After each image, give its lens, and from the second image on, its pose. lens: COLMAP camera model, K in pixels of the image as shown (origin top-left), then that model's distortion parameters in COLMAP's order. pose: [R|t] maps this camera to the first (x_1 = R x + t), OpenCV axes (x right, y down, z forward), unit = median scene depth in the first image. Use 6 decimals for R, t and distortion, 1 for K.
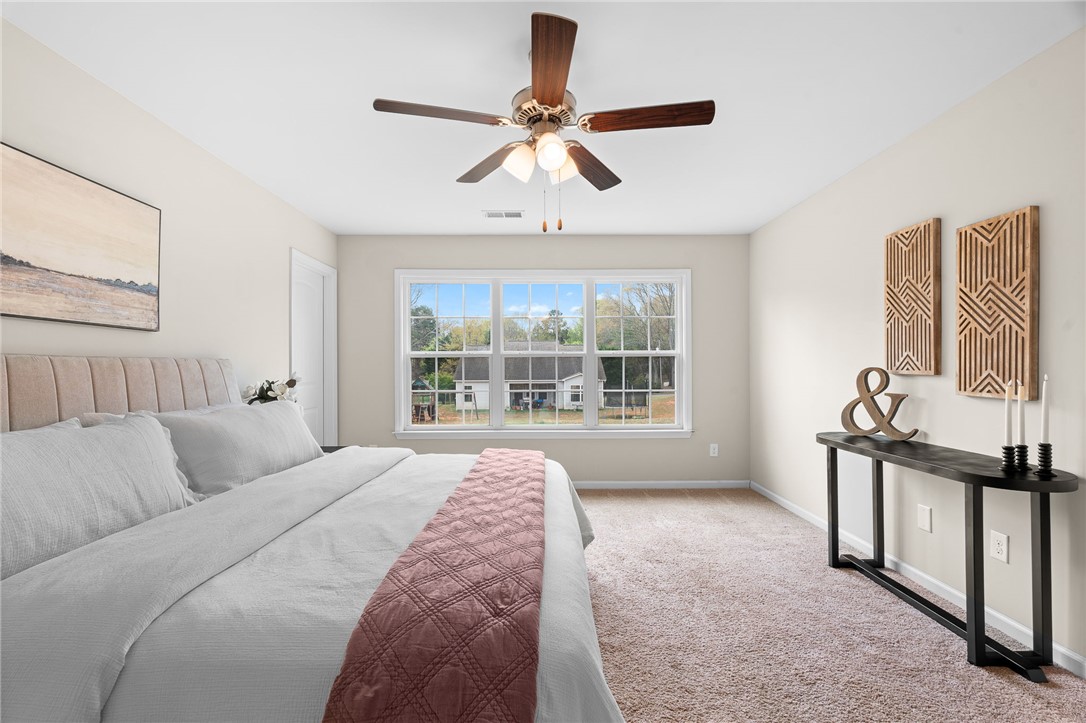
lens RADIAL K [[475.6, 0, 538.0], [0, 475.6, 373.9], [0, 0, 1]] dist [-0.002124, -0.000561]
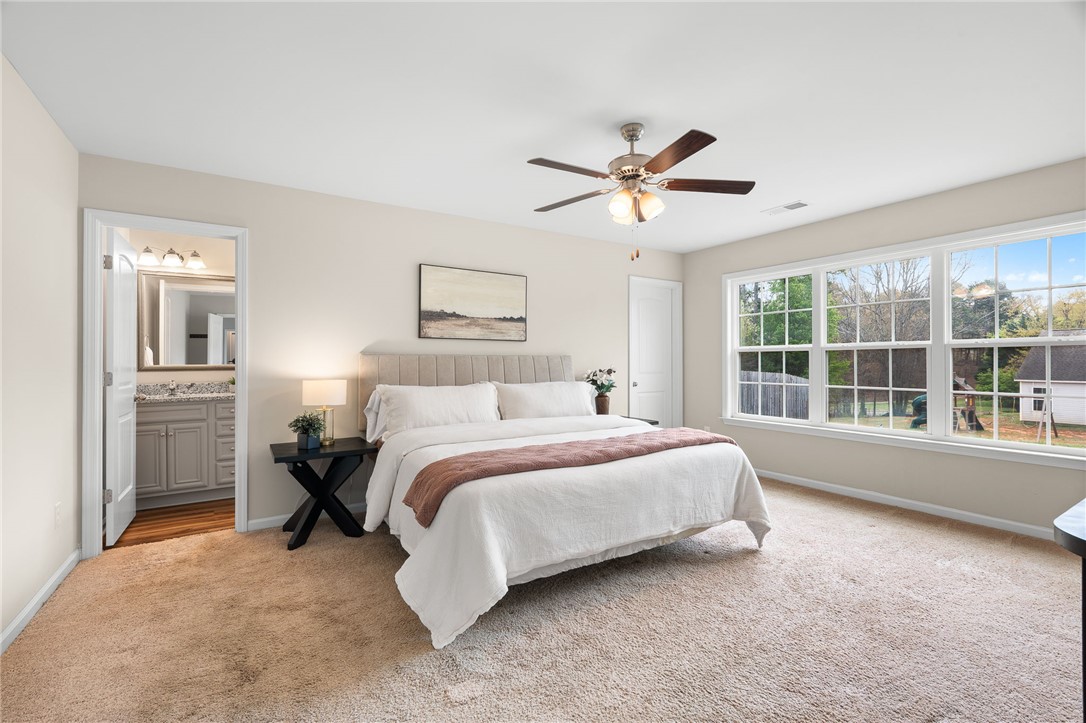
lens RADIAL K [[475.6, 0, 538.0], [0, 475.6, 373.9], [0, 0, 1]] dist [-0.002124, -0.000561]
pose [[0.535425, 0.025028, -0.844212, 0.607662], [-0.013497, 0.999687, 0.021077, -0.001232], [0.844475, 0.000109, 0.535595, 0.027618]]
